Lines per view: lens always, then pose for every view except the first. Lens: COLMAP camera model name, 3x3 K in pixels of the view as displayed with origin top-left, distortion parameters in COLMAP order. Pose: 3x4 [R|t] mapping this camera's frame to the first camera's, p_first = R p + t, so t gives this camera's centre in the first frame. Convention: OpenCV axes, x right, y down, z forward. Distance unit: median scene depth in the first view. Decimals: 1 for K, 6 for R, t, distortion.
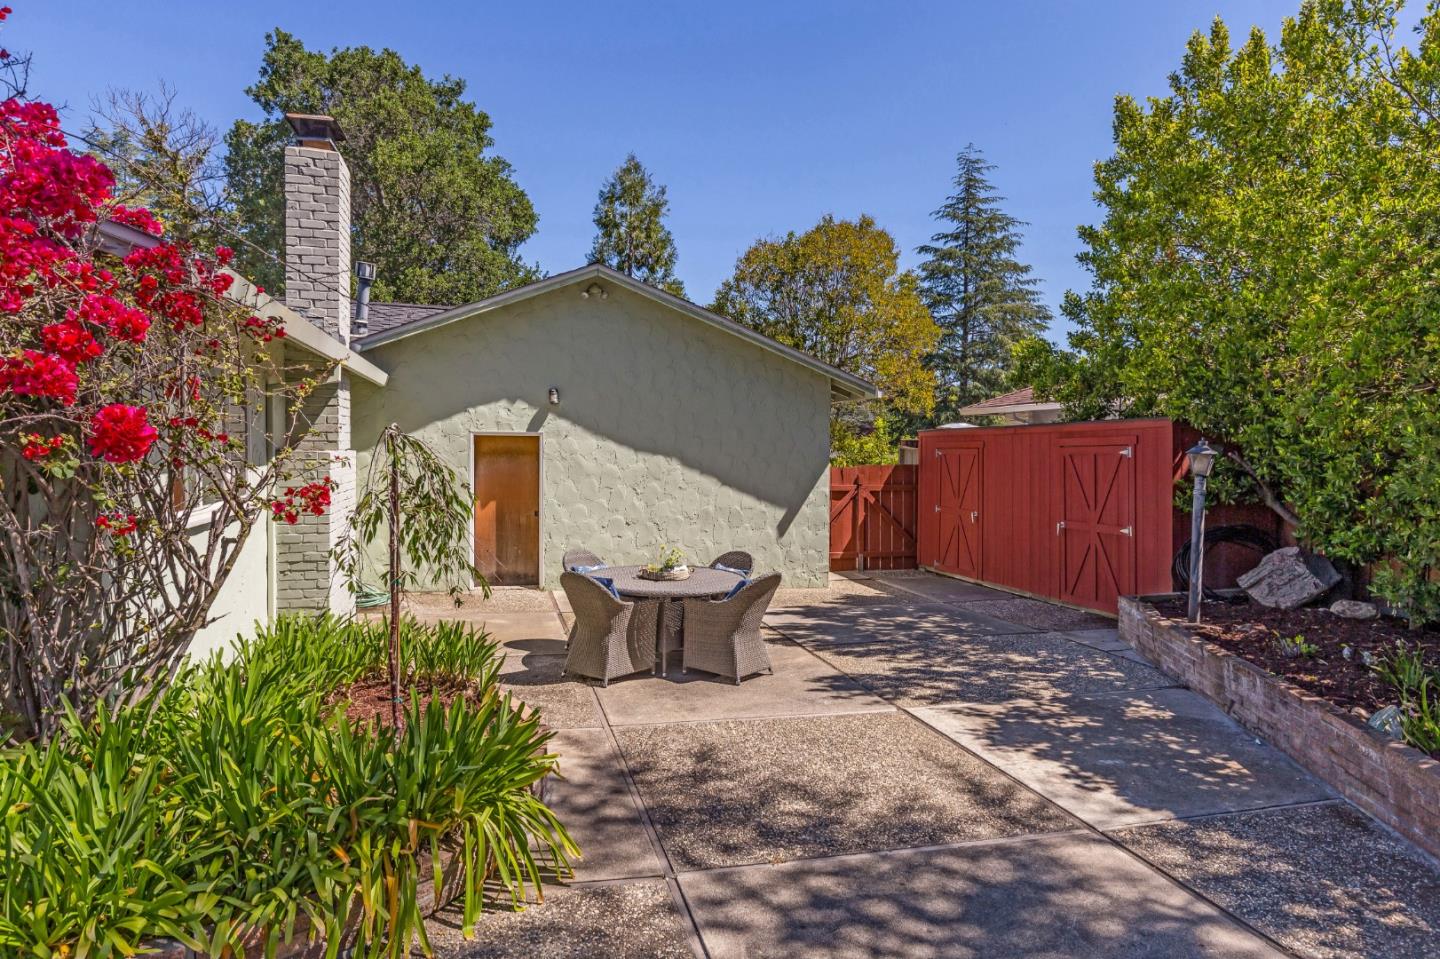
lens RADIAL K [[907.6, 0, 727.1], [0, 907.6, 479.8], [0, 0, 1]] dist [-0.064347, 0.057904]
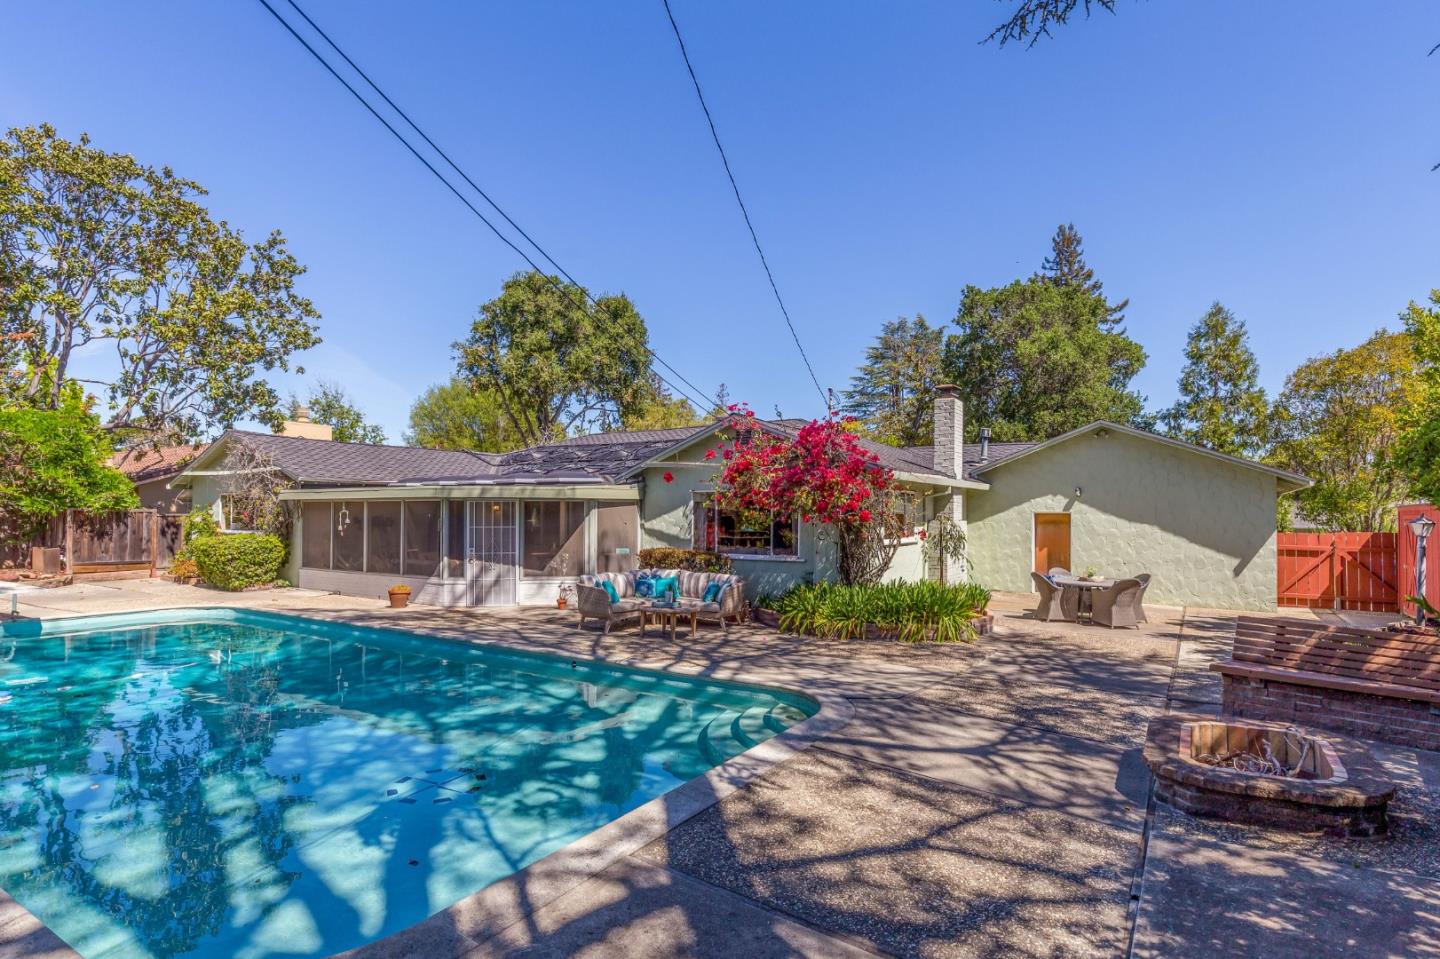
lens RADIAL K [[907.6, 0, 727.1], [0, 907.6, 479.8], [0, 0, 1]] dist [-0.064347, 0.057904]
pose [[0.691553, -0.027924, -0.721786, 0.582019], [-0.028858, 0.997387, -0.066235, 0.023964], [0.721749, 0.066634, 0.688940, -0.724486]]
